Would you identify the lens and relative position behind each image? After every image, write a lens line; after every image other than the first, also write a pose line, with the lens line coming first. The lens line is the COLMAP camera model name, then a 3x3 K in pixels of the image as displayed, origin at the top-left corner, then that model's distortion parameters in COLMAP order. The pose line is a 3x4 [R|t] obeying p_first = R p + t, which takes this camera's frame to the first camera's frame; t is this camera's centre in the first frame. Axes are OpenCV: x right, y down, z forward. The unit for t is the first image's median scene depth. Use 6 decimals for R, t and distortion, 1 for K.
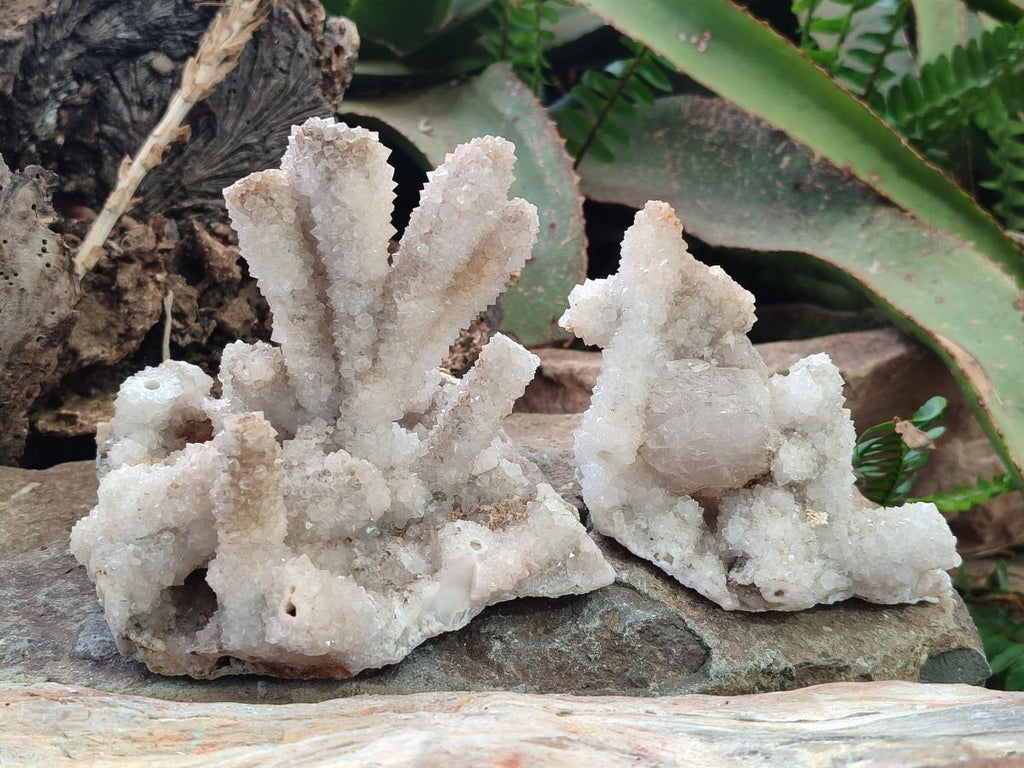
lens RADIAL K [[1569.3, 0, 509.9], [0, 1569.3, 377.4], [0, 0, 1]] dist [0.144254, 0.000000]
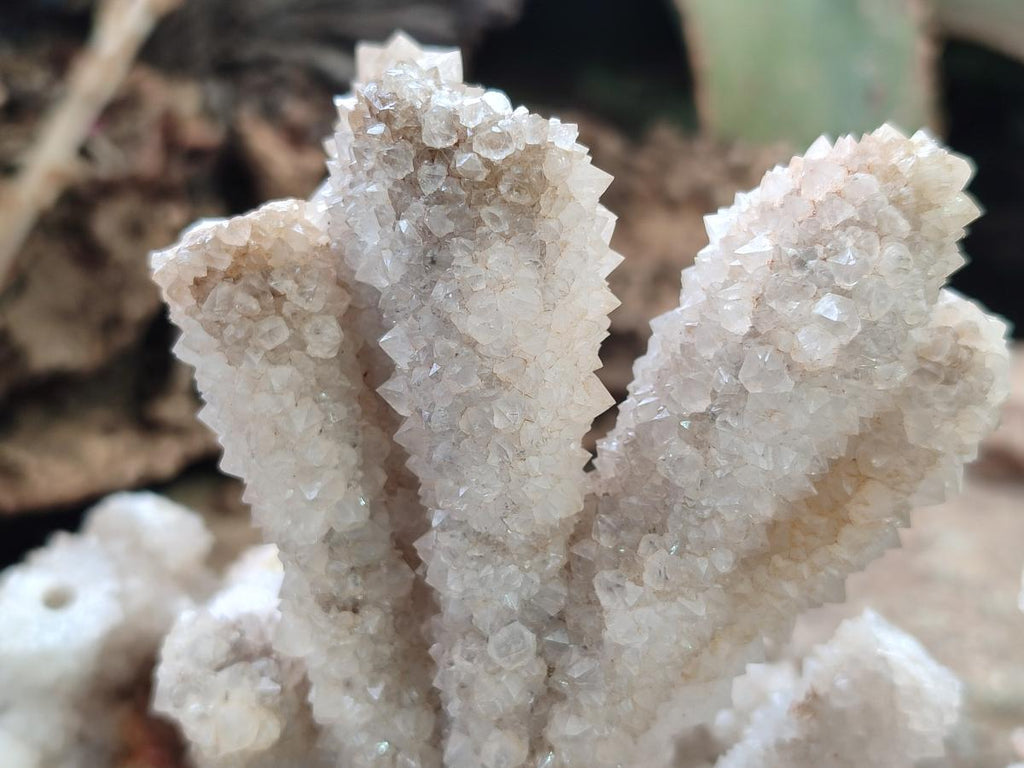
lens RADIAL K [[1569.3, 0, 487.3], [0, 1569.3, 361.4], [0, 0, 1]] dist [0.144254, 0.000000]
pose [[0.990304, 0.063253, -0.123682, -0.056942], [-0.039913, 0.982338, 0.182811, -0.166684], [0.133061, -0.176102, 0.975337, 0.649561]]
